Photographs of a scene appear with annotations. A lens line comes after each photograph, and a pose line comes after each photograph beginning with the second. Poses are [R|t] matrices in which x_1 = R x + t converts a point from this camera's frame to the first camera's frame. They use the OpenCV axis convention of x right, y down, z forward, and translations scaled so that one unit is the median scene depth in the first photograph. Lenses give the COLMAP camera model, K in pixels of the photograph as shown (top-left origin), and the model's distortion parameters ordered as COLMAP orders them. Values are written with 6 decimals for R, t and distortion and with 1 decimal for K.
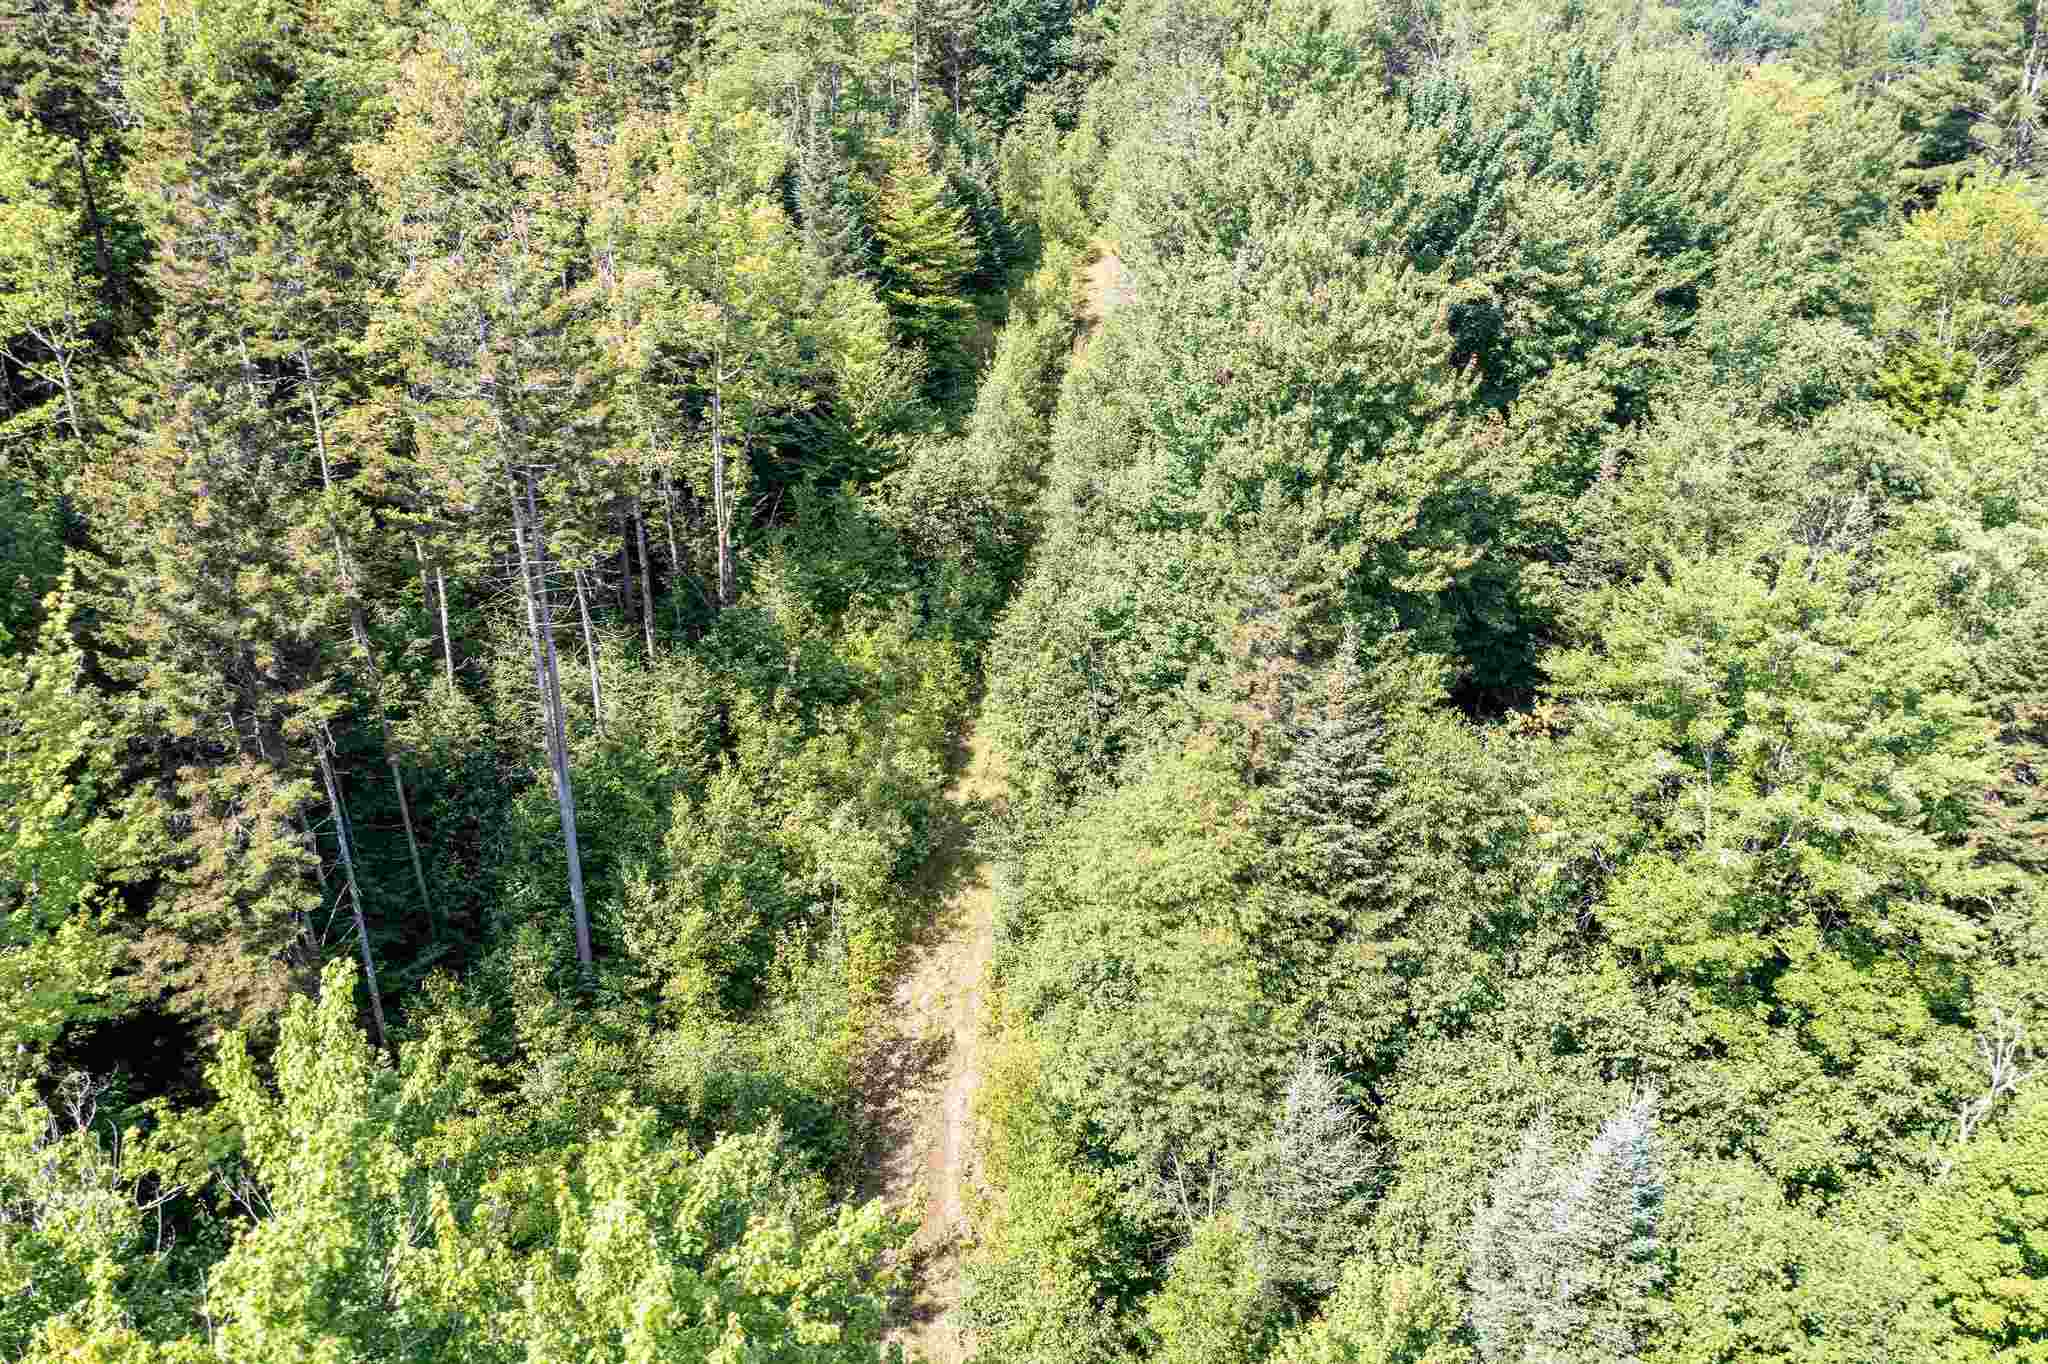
lens RADIAL K [[1628.1, 0, 1027.5], [0, 1628.1, 683.1], [0, 0, 1]] dist [-0.020507, 0.005099]
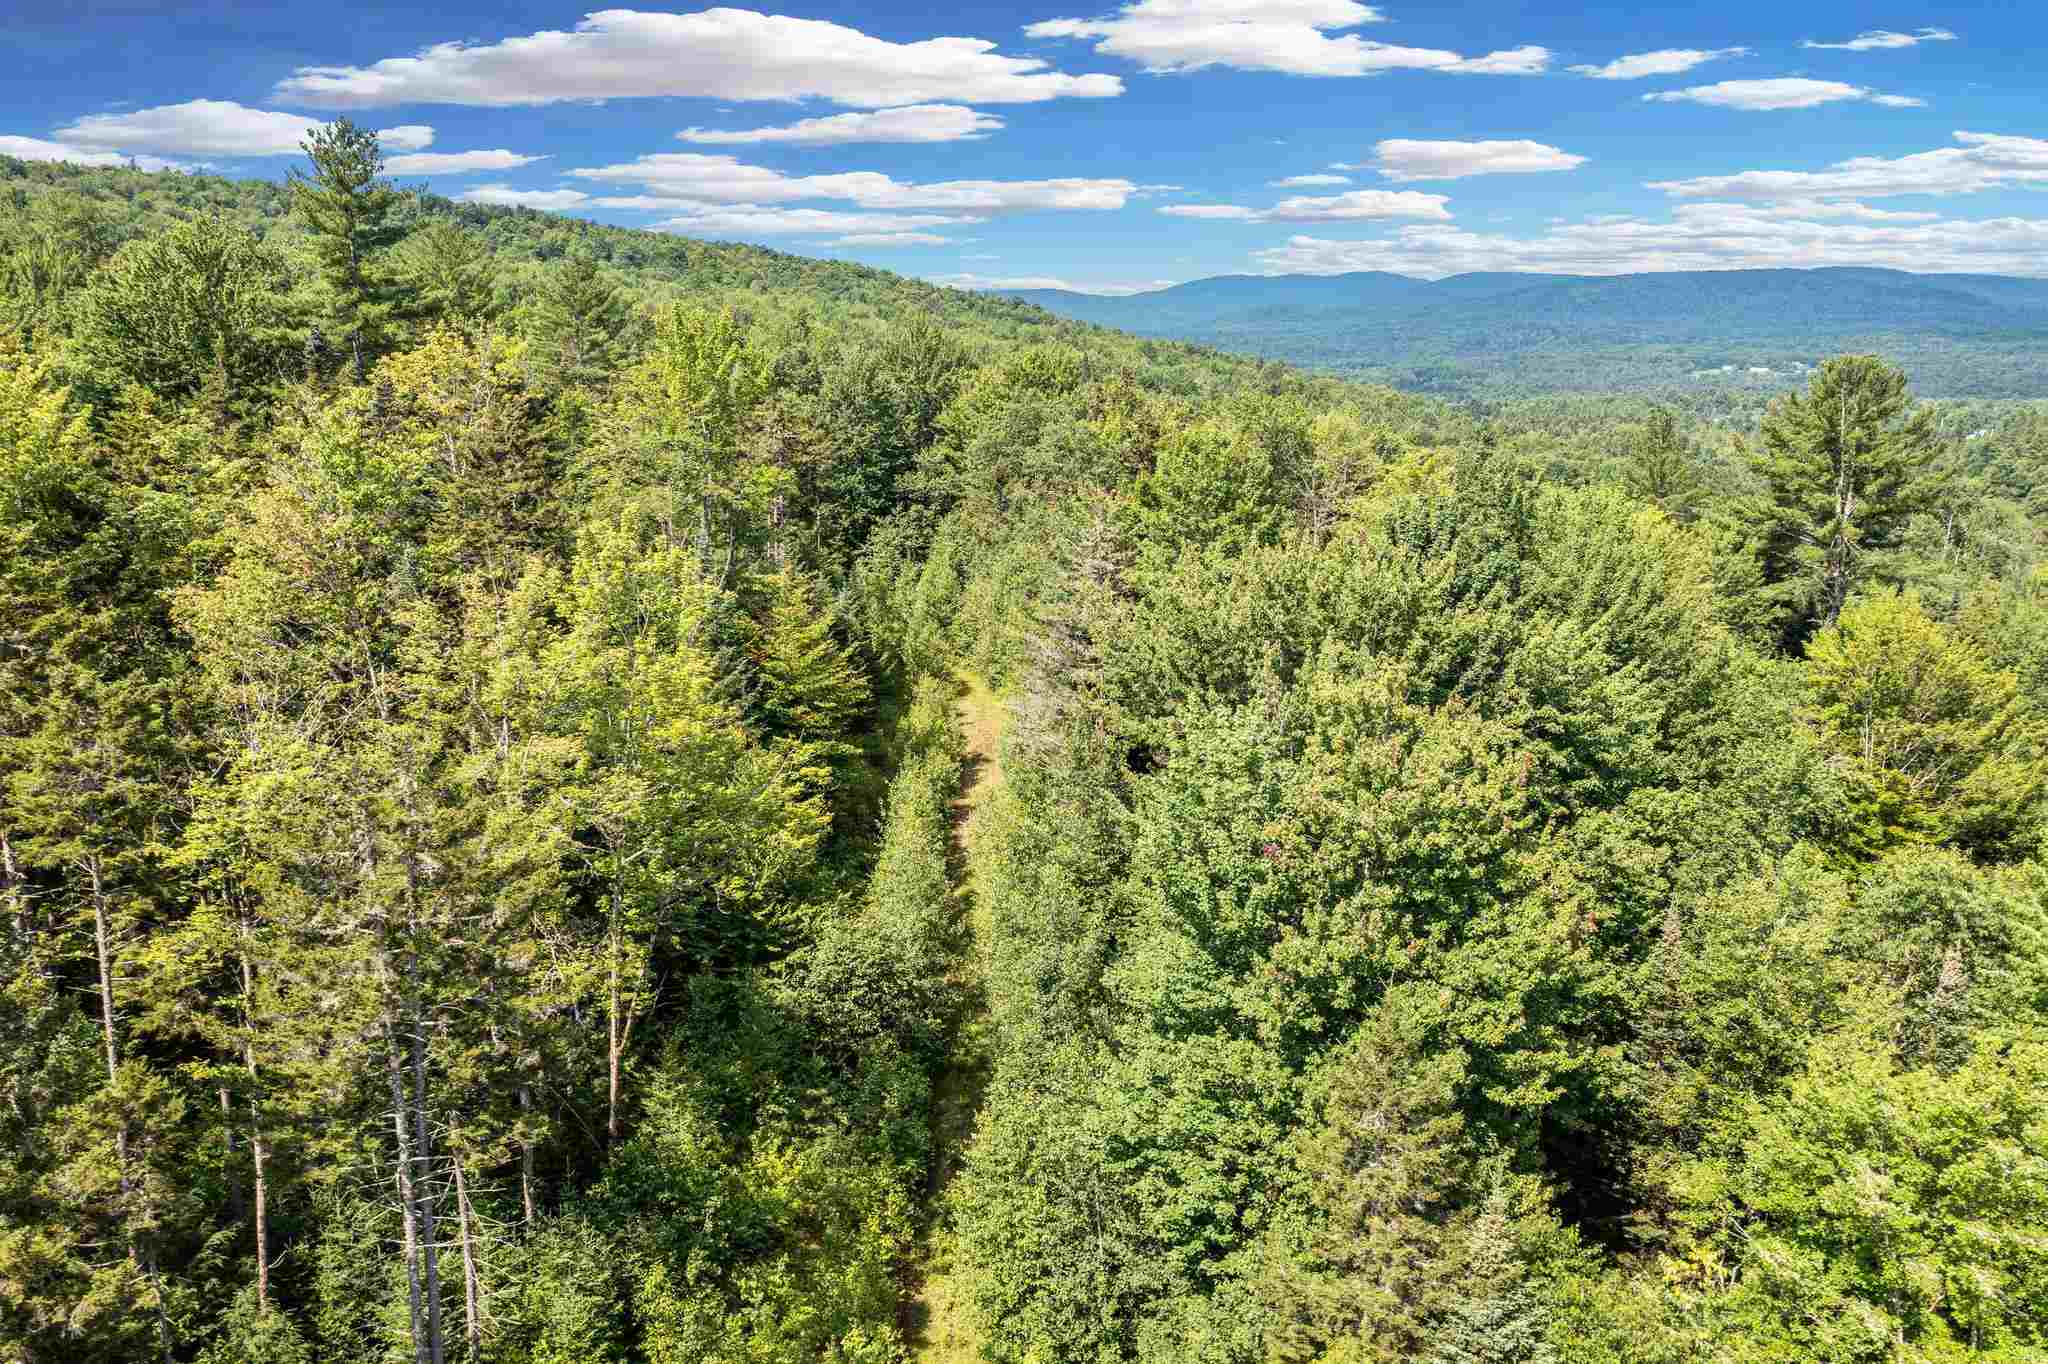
lens RADIAL K [[1628.1, 0, 1022.7], [0, 1628.1, 676.6], [0, 0, 1]] dist [-0.020507, 0.005099]
pose [[0.991726, -0.018583, 0.127021, -0.093401], [0.050101, 0.967029, -0.249690, -0.064103], [-0.118193, 0.253988, 0.959959, 0.171539]]
